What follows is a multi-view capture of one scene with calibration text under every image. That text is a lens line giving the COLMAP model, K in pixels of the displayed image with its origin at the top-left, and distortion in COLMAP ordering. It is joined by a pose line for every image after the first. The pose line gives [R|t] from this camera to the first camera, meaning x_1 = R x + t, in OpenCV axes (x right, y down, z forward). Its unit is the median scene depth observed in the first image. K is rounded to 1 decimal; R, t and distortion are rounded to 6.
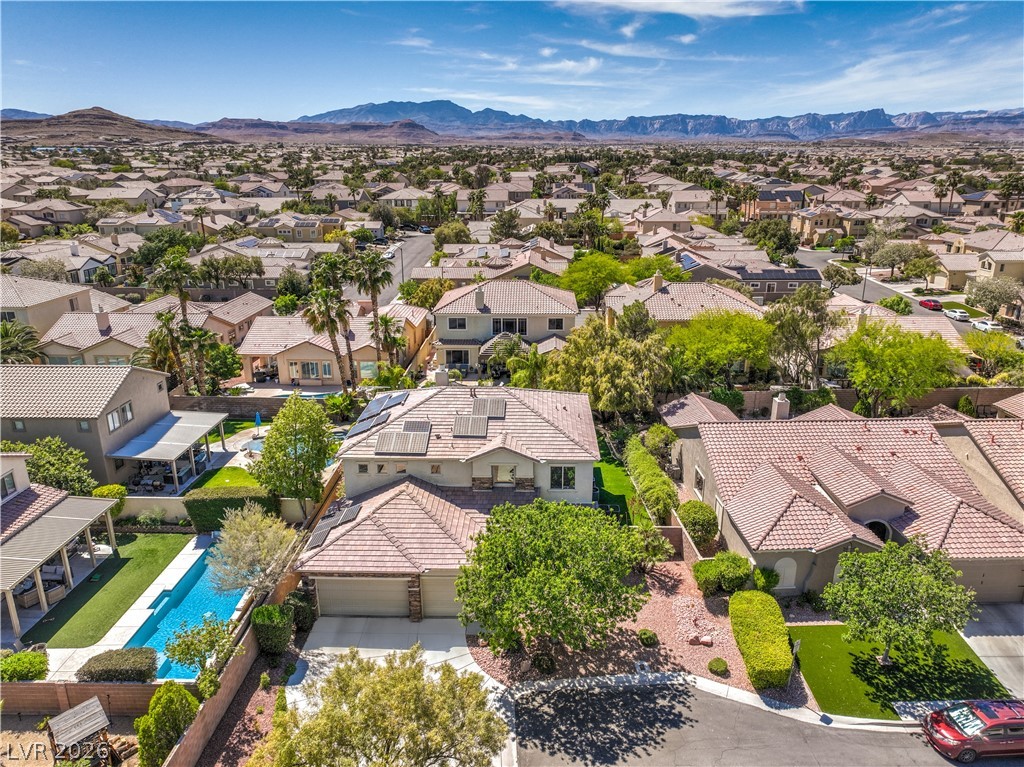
lens RADIAL K [[720.5, 0, 514.9], [0, 720.5, 384.9], [0, 0, 1]] dist [-0.001985, 0.015863]
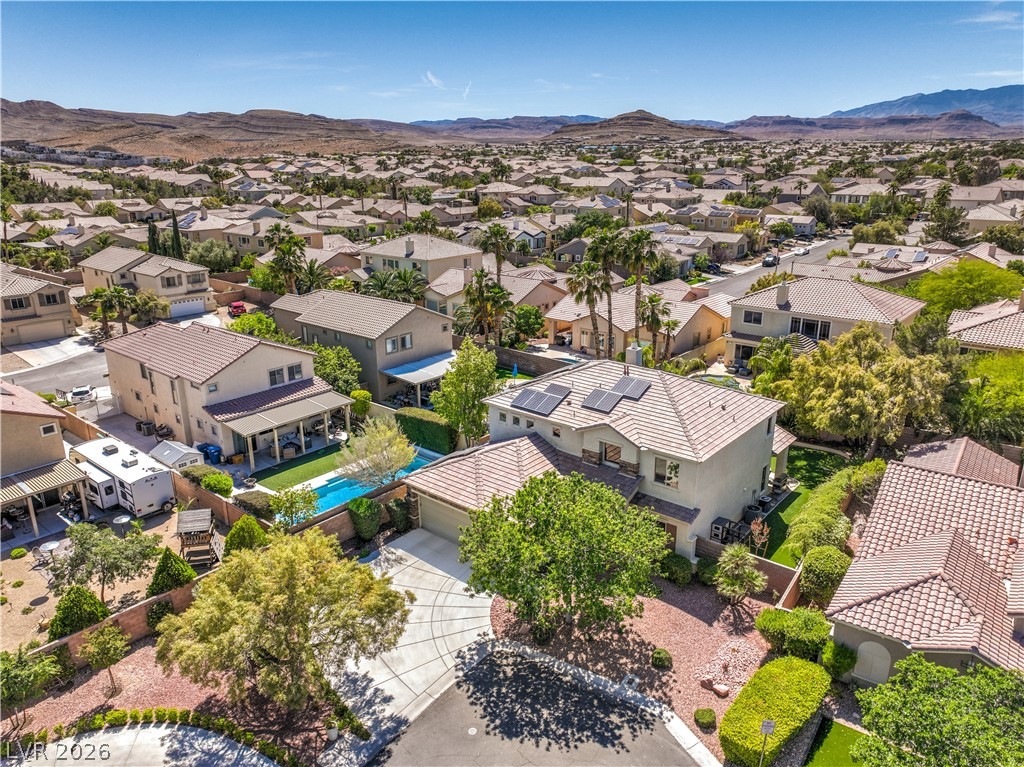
lens RADIAL K [[720.5, 0, 514.9], [0, 720.5, 384.9], [0, 0, 1]] dist [-0.001985, 0.015863]
pose [[0.785383, 0.188698, -0.589548, 0.327527], [-0.186752, 0.980257, 0.064966, -0.003975], [0.590167, 0.059076, 0.805117, 0.099768]]
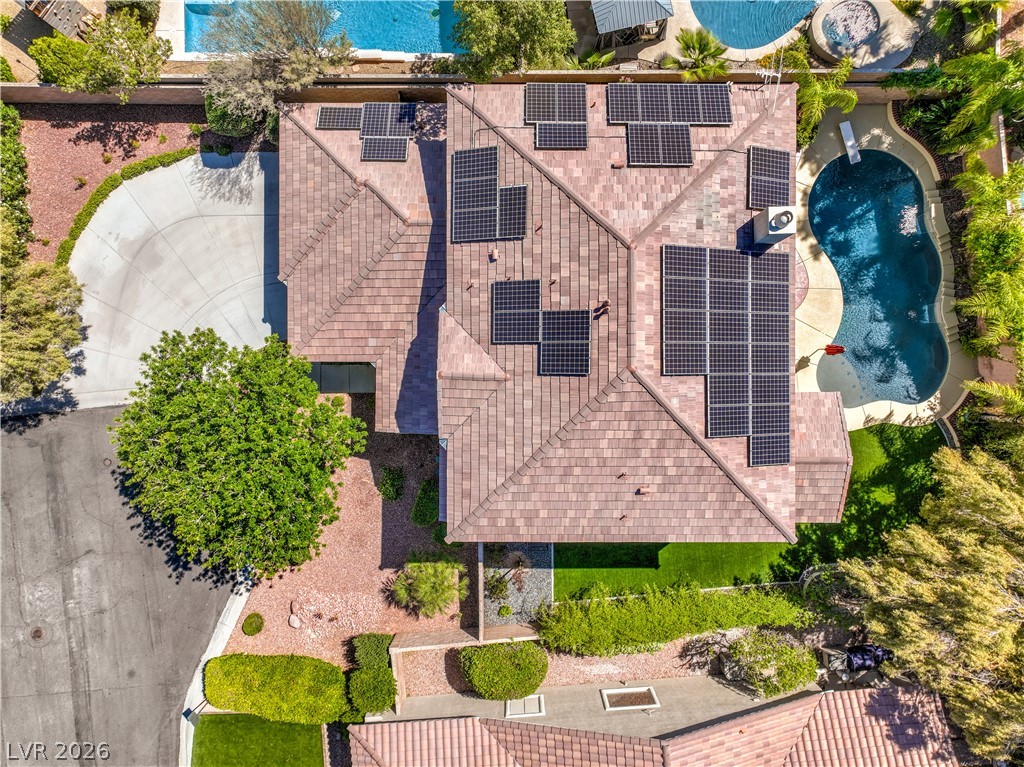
lens RADIAL K [[720.5, 0, 514.9], [0, 720.5, 384.9], [0, 0, 1]] dist [-0.001985, 0.015863]
pose [[0.027779, 0.999607, 0.003842, -0.006126], [-0.288325, 0.004333, 0.957523, -0.346841], [0.957130, -0.027707, 0.288332, 0.655498]]
